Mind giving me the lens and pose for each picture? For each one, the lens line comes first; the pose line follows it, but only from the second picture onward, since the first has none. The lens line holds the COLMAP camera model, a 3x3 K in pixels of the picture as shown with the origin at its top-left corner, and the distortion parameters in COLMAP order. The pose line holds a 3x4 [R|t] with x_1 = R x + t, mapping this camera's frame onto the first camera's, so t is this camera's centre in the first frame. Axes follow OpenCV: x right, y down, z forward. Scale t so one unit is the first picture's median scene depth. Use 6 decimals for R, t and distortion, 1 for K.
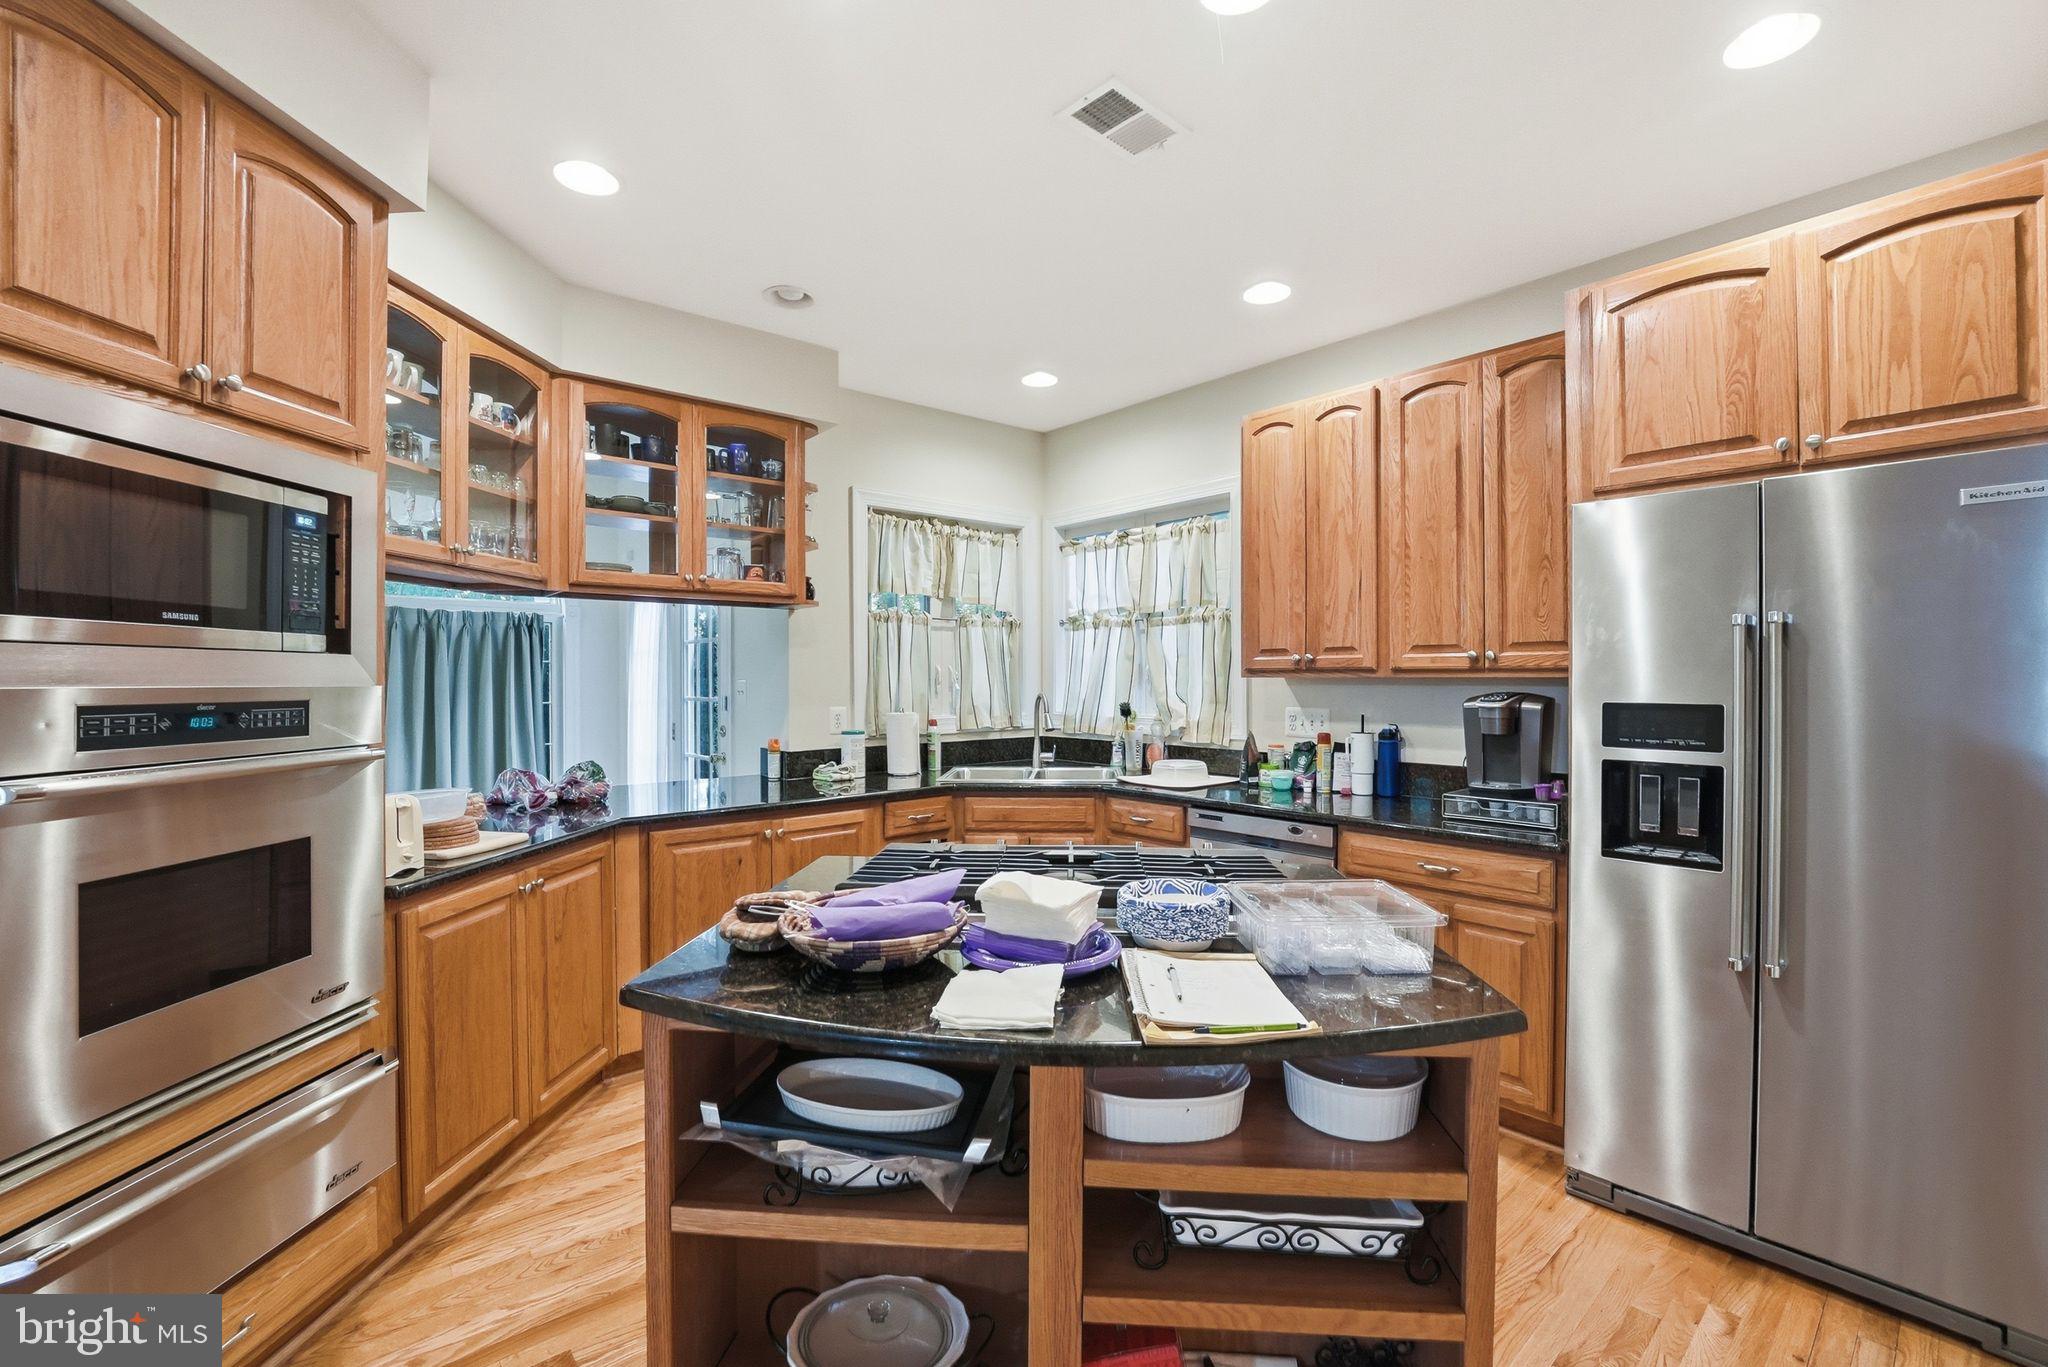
lens RADIAL K [[853.2, 0, 1024.0], [0, 853.2, 683.5], [0, 0, 1]] dist [-0.033426, 0.006352]
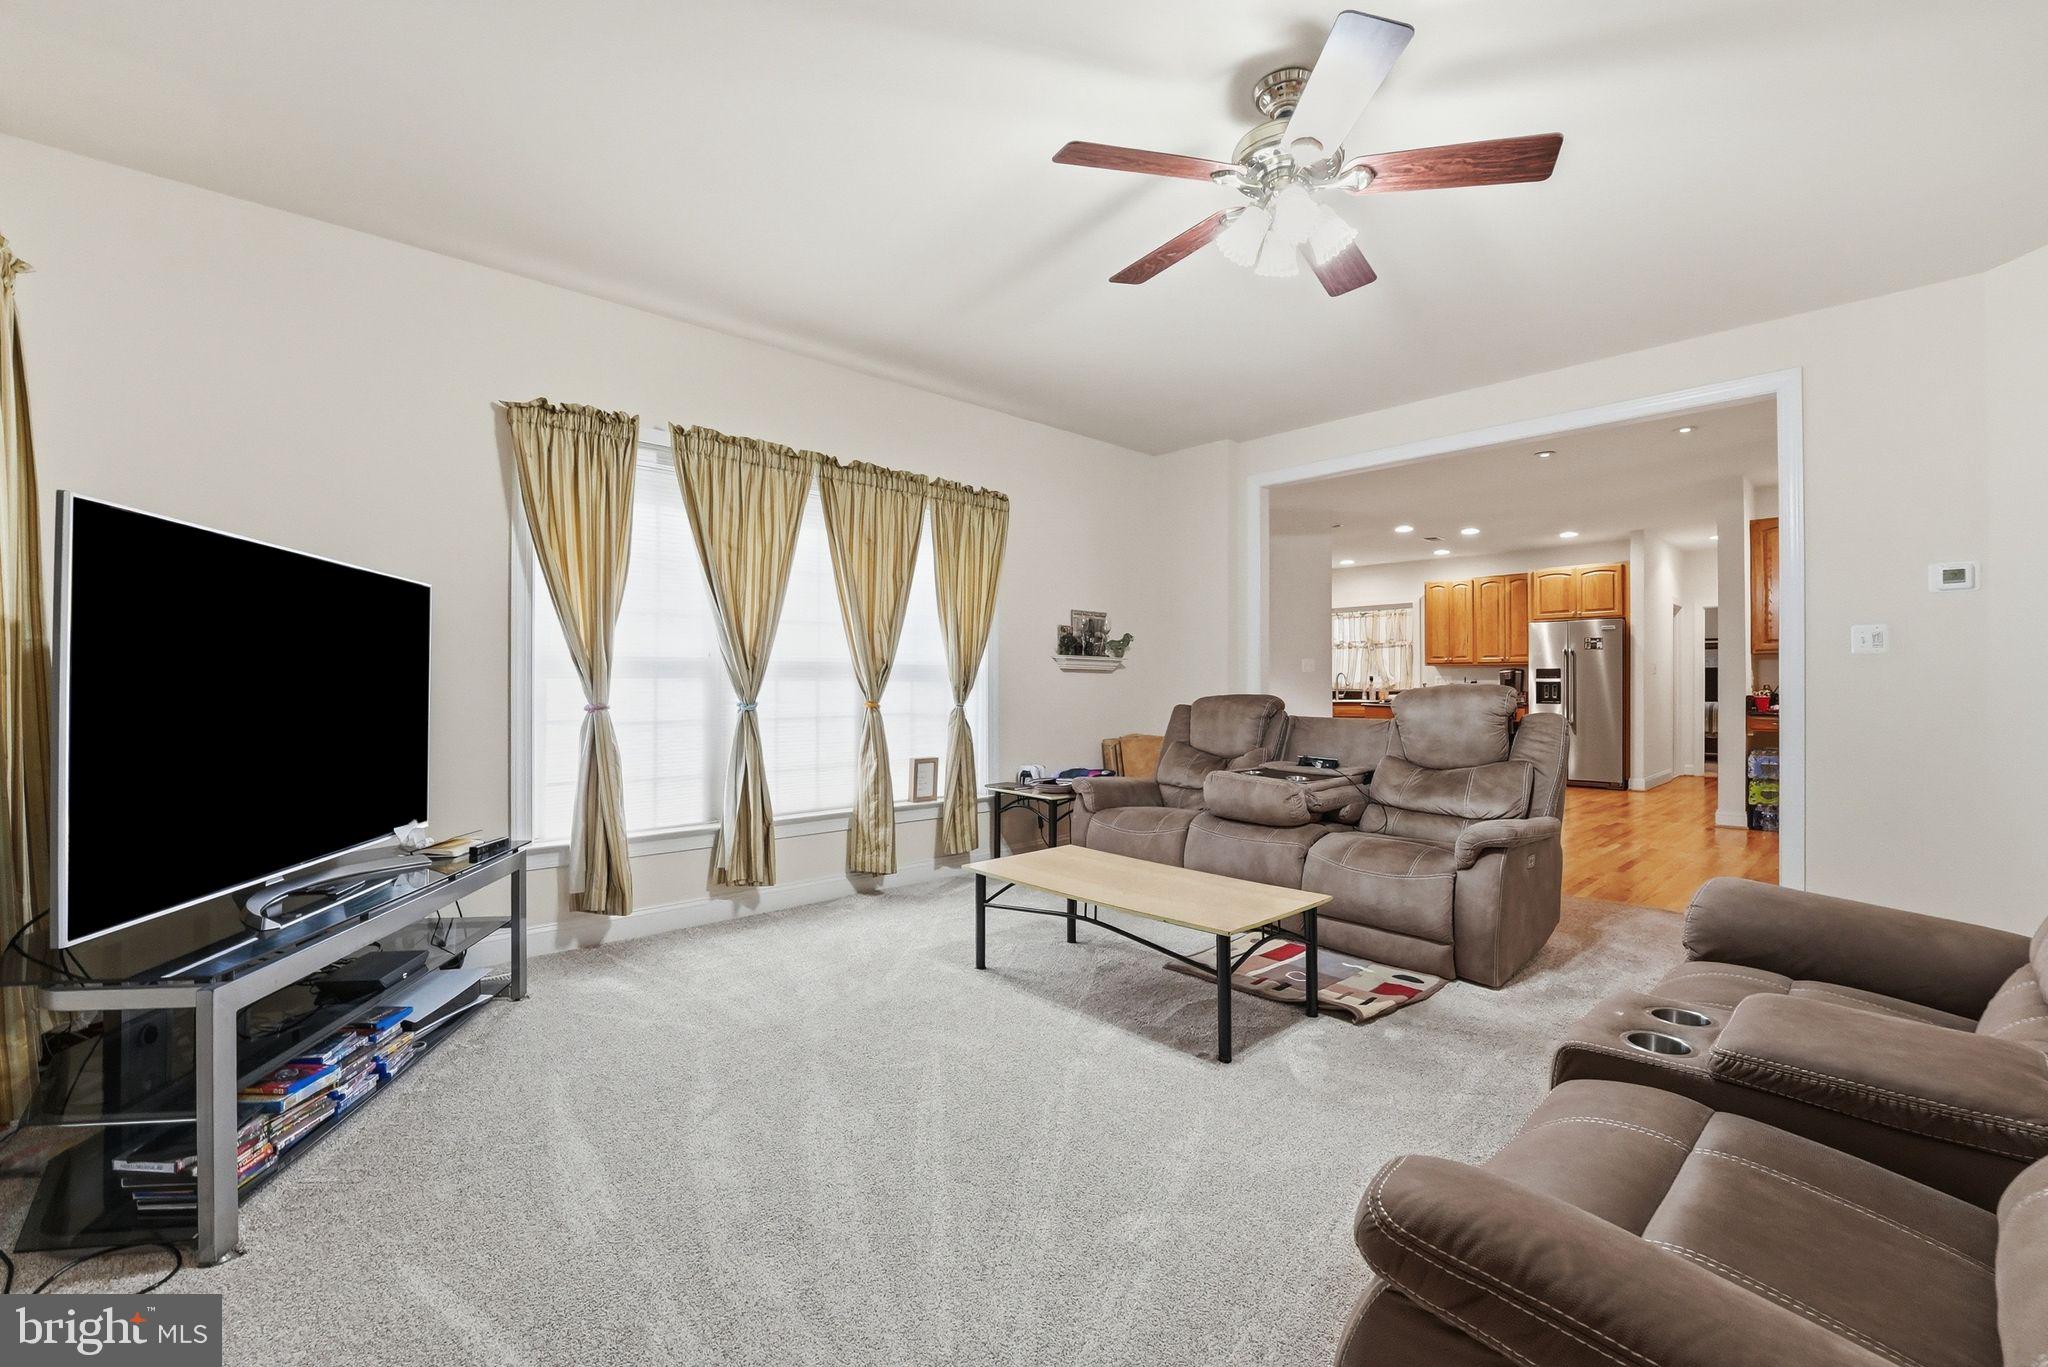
lens RADIAL K [[853.2, 0, 1024.0], [0, 853.2, 683.5], [0, 0, 1]] dist [-0.033426, 0.006352]
pose [[0.999024, 0.001508, 0.044139, -1.269556], [-0.000967, 0.999924, -0.012282, 0.092121], [-0.044154, 0.012228, 0.998950, -1.911540]]
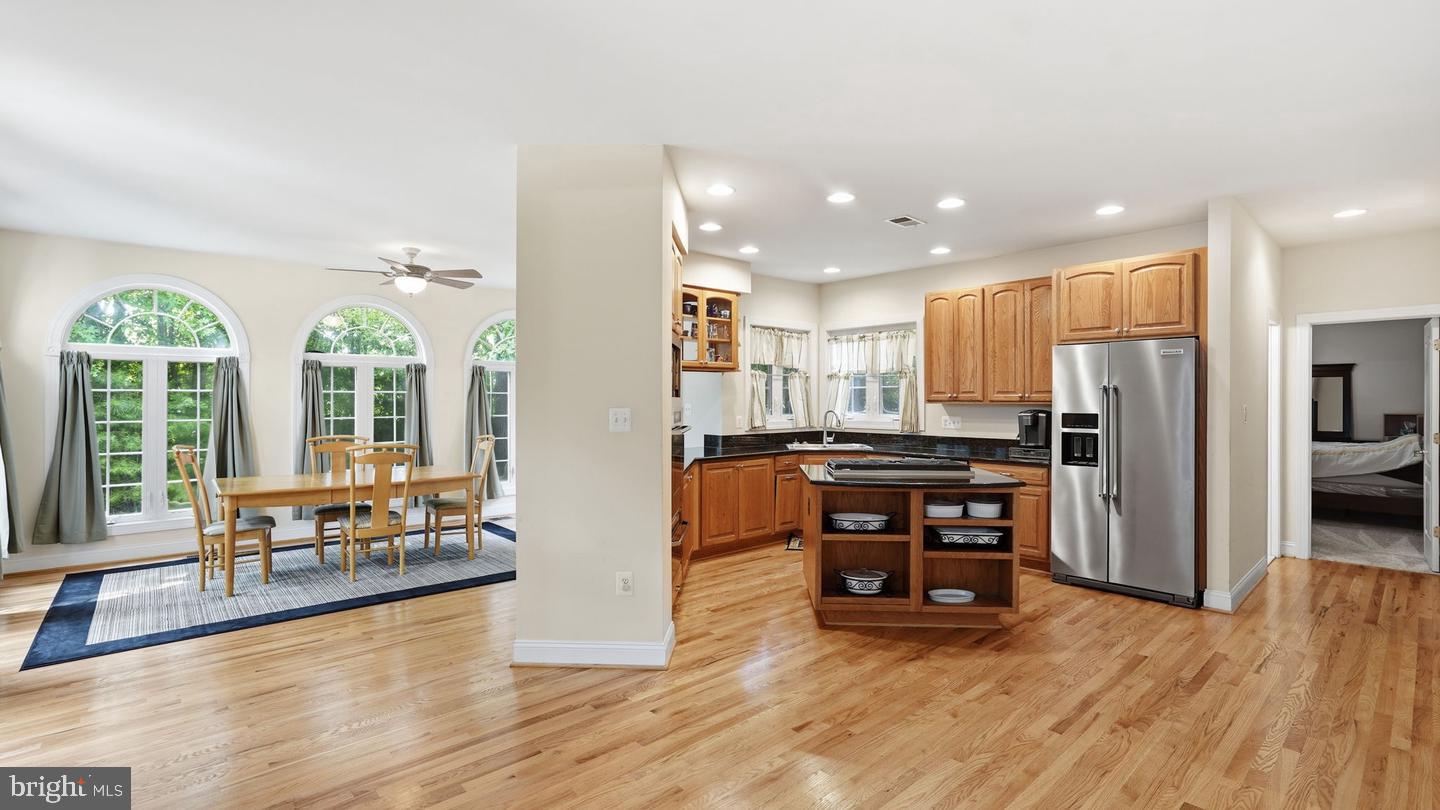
lens RADIAL K [[637.6, 0, 721.5], [0, 637.6, 397.1], [0, 0, 1]] dist [-0.000173, 0.000446]
pose [[0.999638, 0.002935, 0.026753, -0.338340], [-0.002640, 0.999936, -0.011046, -0.003473], [-0.026784, 0.010971, 0.999581, -0.717426]]
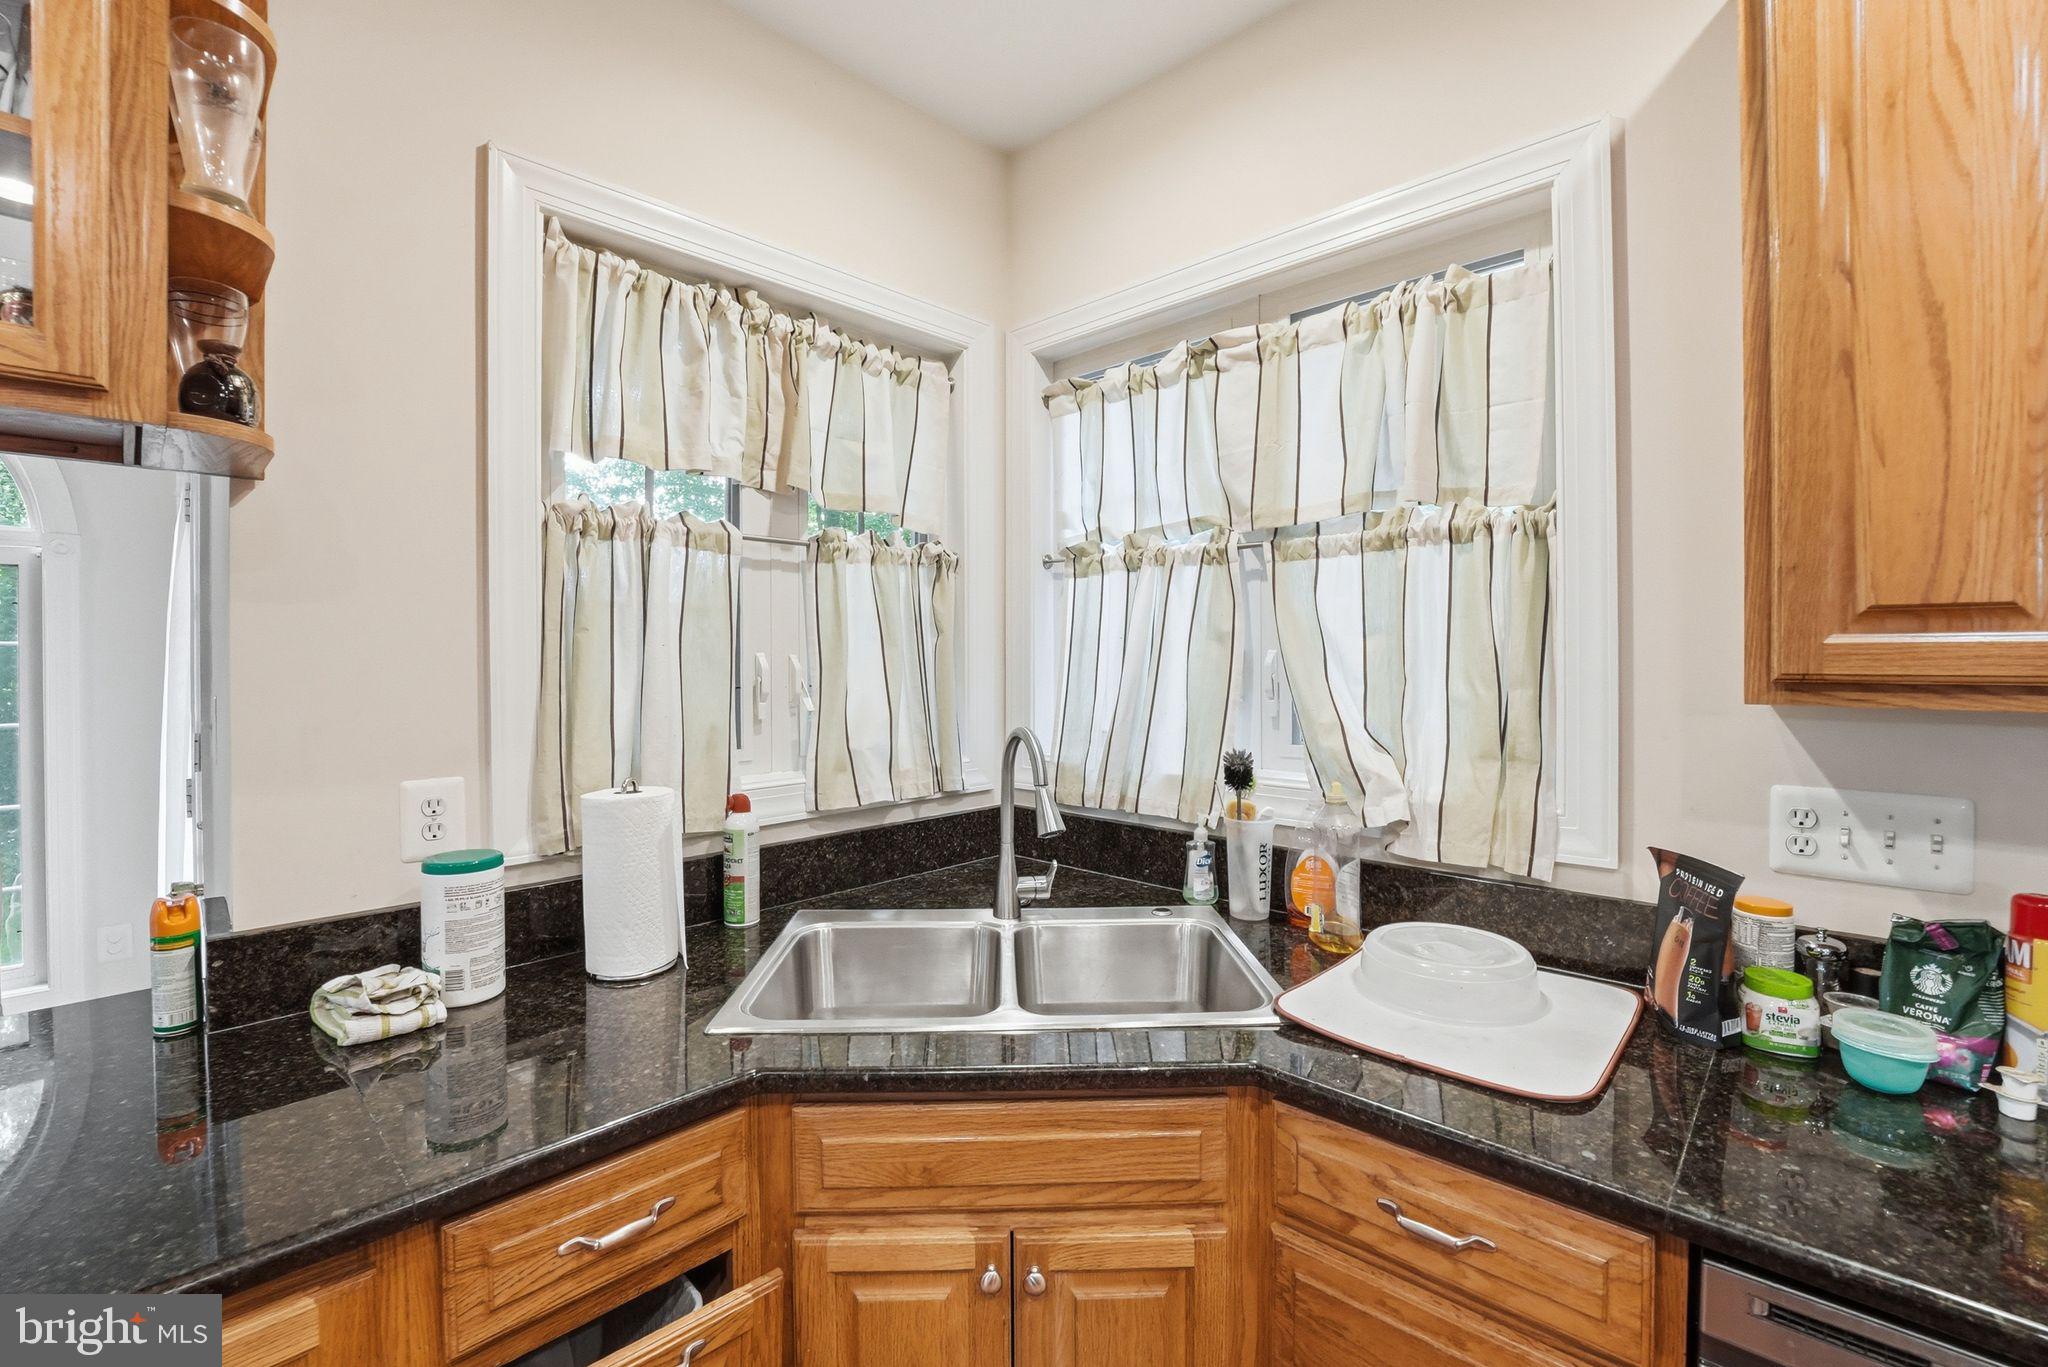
lens RADIAL K [[853.2, 0, 1024.0], [0, 853.2, 683.5], [0, 0, 1]] dist [-0.033426, 0.006352]
pose [[0.995111, -0.001226, 0.098752, -0.018559], [-0.000804, 0.999789, 0.020515, -0.018710], [-0.098756, -0.020494, 0.994901, 0.703702]]
